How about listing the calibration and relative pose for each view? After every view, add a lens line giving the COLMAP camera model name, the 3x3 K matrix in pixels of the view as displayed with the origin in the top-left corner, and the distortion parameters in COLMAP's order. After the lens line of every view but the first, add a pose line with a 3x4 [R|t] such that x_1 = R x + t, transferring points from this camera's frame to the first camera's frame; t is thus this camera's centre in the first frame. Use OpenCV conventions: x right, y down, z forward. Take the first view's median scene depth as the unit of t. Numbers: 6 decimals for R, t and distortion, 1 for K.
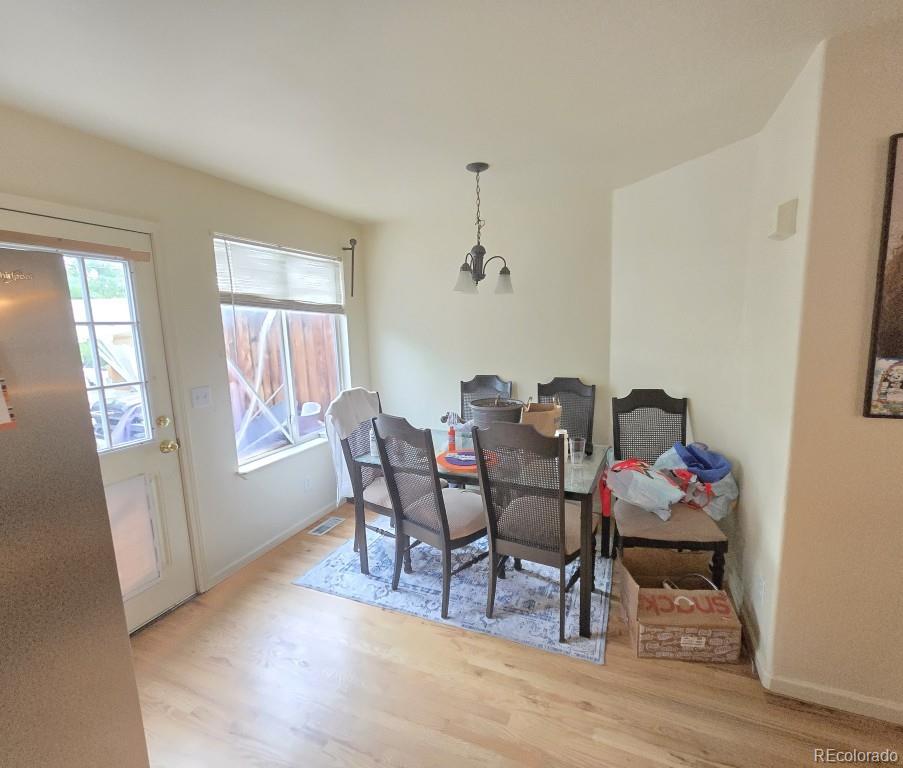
lens RADIAL K [[430.2, 0, 453.9], [0, 430.2, 385.1], [0, 0, 1]] dist [0.001600, 0.000118]
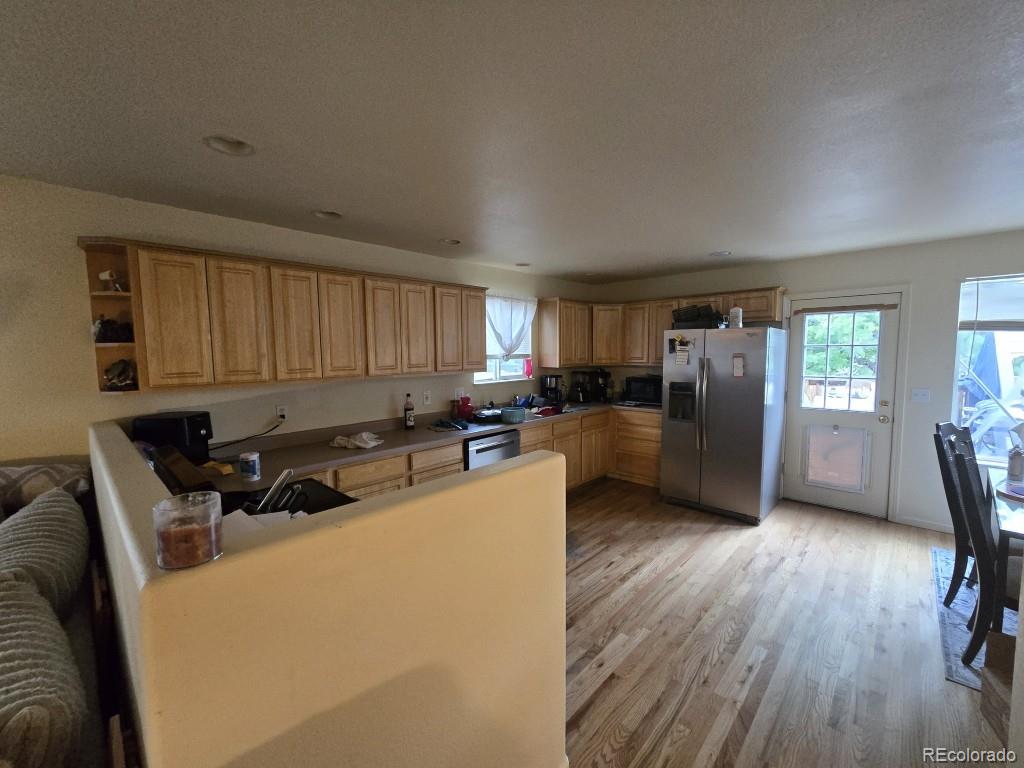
lens RADIAL K [[422.1, 0, 512.0], [0, 422.1, 386.9], [0, 0, 1]] dist [-0.000193, 0.000002]
pose [[-0.356102, 0.119342, -0.926795, 1.210238], [-0.103237, 0.980715, 0.165952, -0.091336], [0.928727, 0.154776, -0.336914, 0.178130]]
